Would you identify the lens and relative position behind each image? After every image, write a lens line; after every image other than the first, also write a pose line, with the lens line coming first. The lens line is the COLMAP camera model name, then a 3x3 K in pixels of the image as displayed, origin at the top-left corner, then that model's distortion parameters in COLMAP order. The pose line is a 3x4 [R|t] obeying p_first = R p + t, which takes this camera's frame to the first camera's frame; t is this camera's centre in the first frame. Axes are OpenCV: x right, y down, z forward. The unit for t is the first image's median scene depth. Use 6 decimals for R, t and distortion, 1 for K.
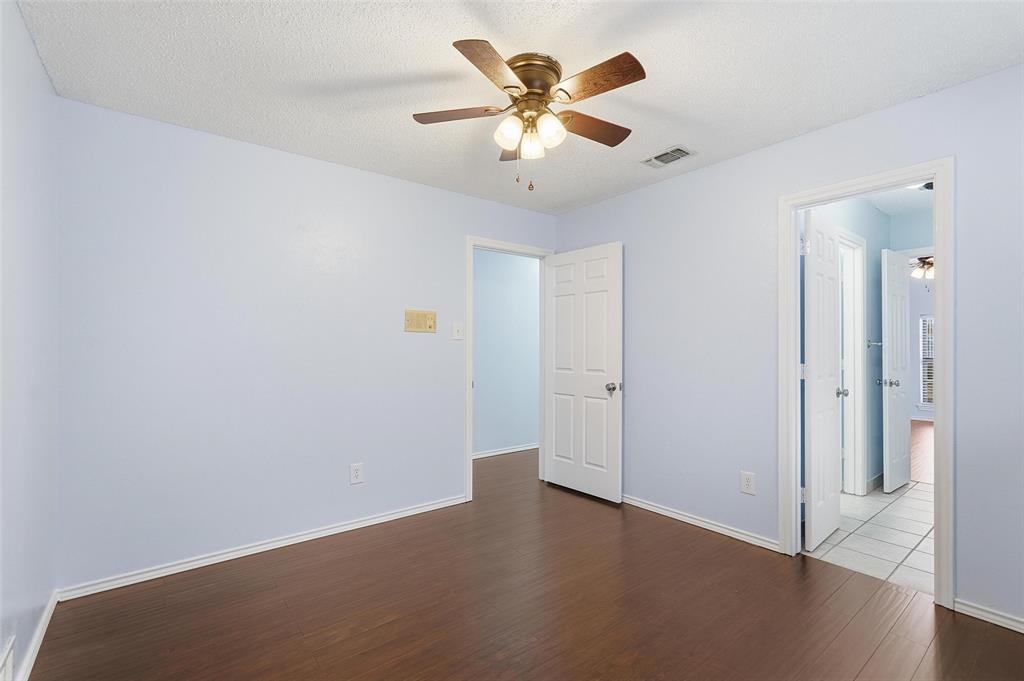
lens RADIAL K [[454.1, 0, 511.4], [0, 454.1, 345.3], [0, 0, 1]] dist [-0.004861, 0.000139]
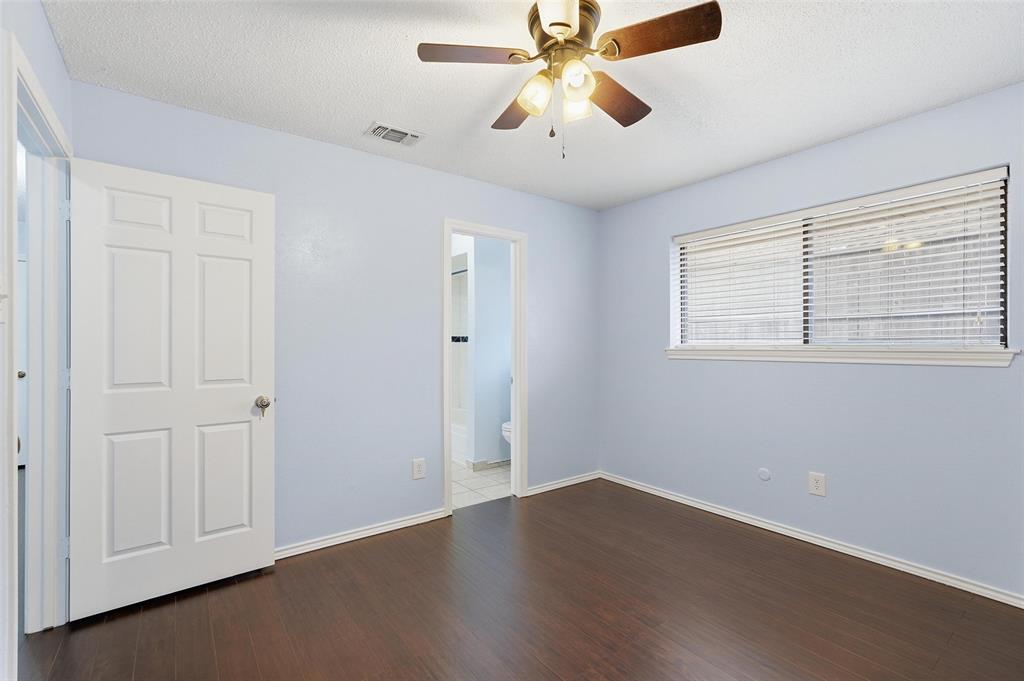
lens RADIAL K [[454.1, 0, 511.4], [0, 454.1, 345.3], [0, 0, 1]] dist [-0.004861, 0.000139]
pose [[0.030885, -0.000307, 0.999523, -0.452662], [-0.001253, 0.999999, 0.000346, 0.004722], [-0.999522, -0.001263, 0.030884, 0.599532]]
